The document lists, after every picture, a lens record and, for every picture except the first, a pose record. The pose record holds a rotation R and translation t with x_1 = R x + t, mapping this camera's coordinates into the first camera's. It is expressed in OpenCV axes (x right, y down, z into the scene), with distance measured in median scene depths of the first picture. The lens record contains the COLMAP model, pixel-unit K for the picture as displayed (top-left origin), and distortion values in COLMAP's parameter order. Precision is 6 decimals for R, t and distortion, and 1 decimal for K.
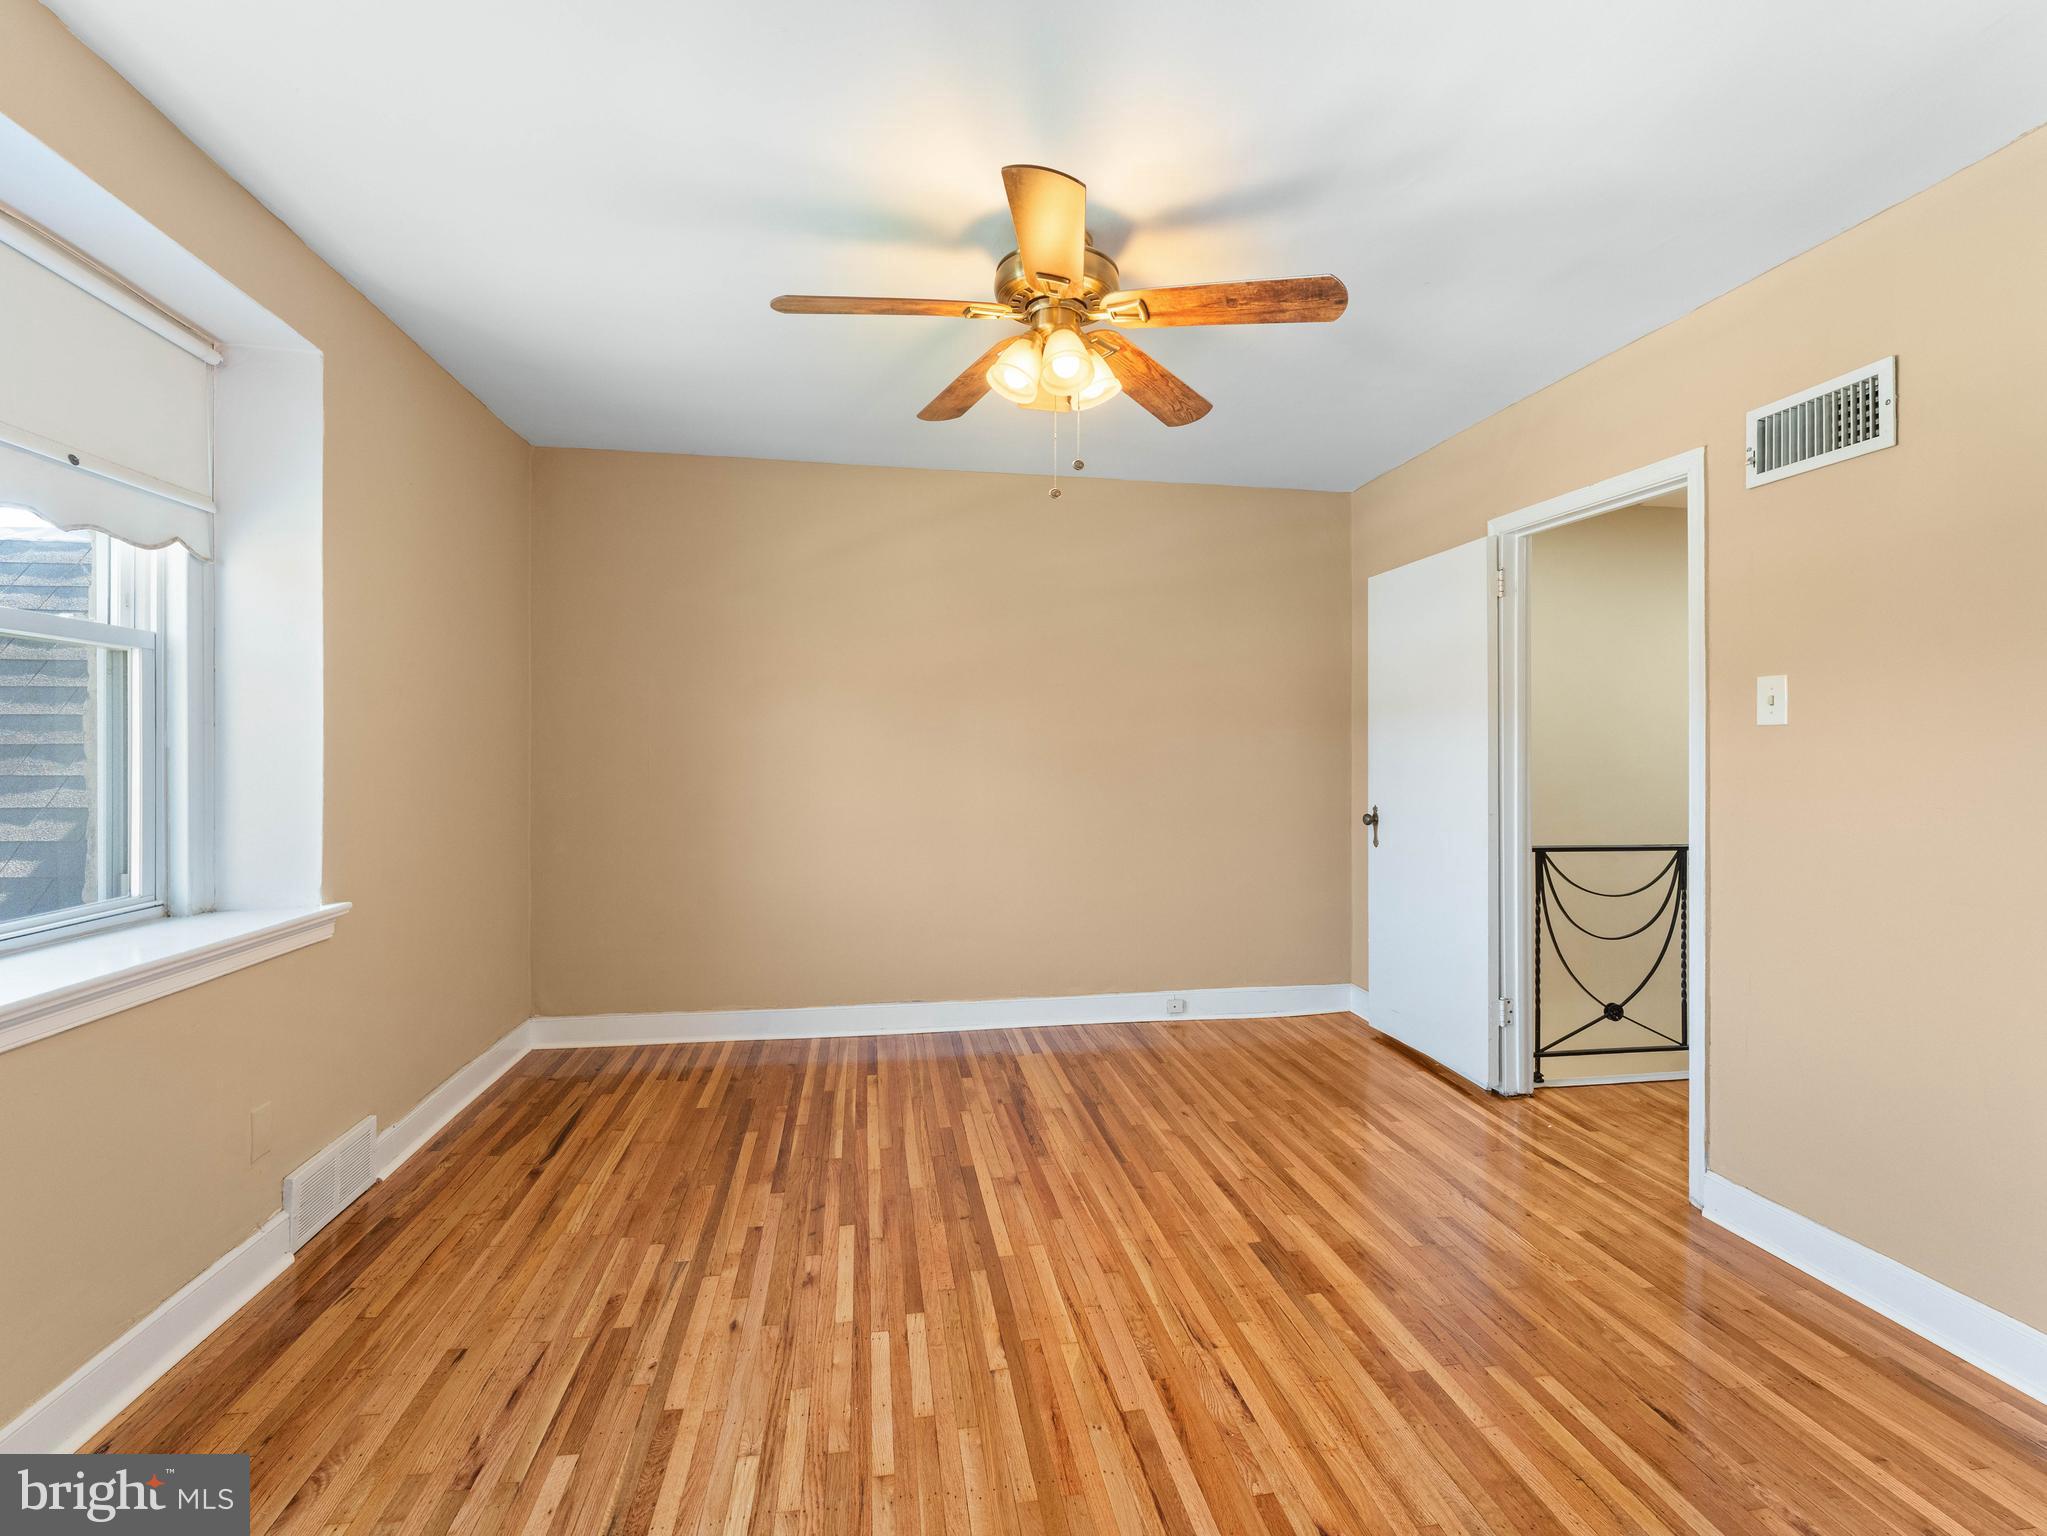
lens RADIAL K [[934.3, 0, 1023.6], [0, 934.3, 755.9], [0, 0, 1]] dist [0.002881, 0.000387]
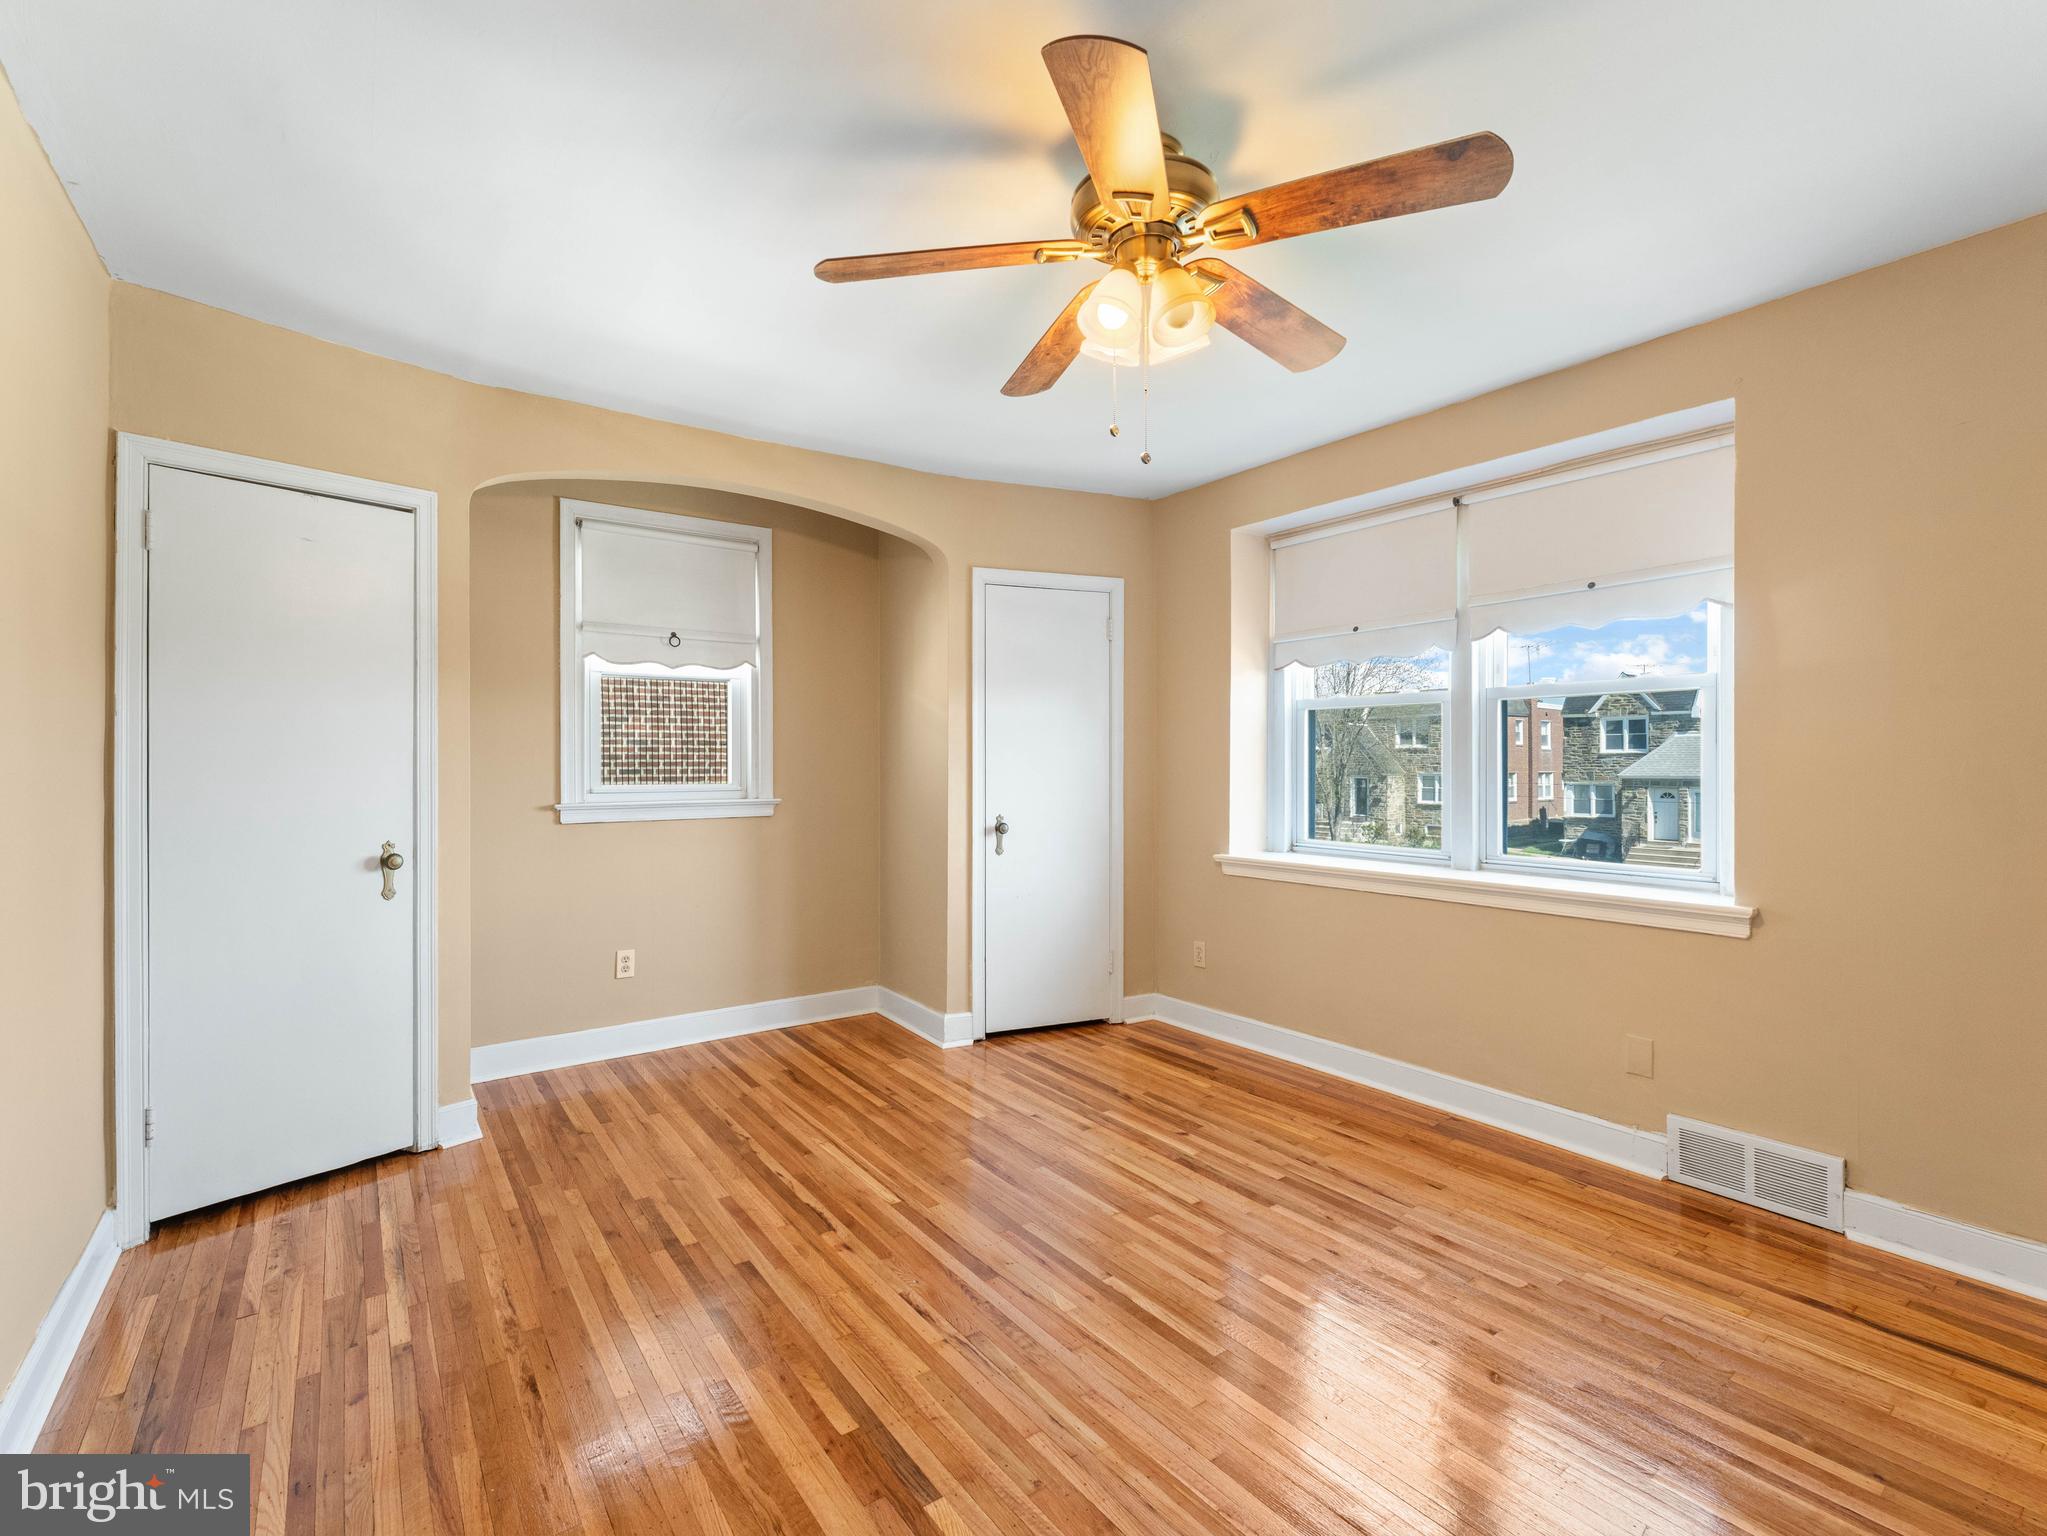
lens RADIAL K [[934.3, 0, 1025.6], [0, 934.3, 765.9], [0, 0, 1]] dist [0.002881, 0.000387]
pose [[-0.893894, -0.001936, -0.448273, 0.554862], [-0.004321, 0.999981, 0.004298, -0.006962], [0.448257, 0.005779, -0.893886, 1.845800]]
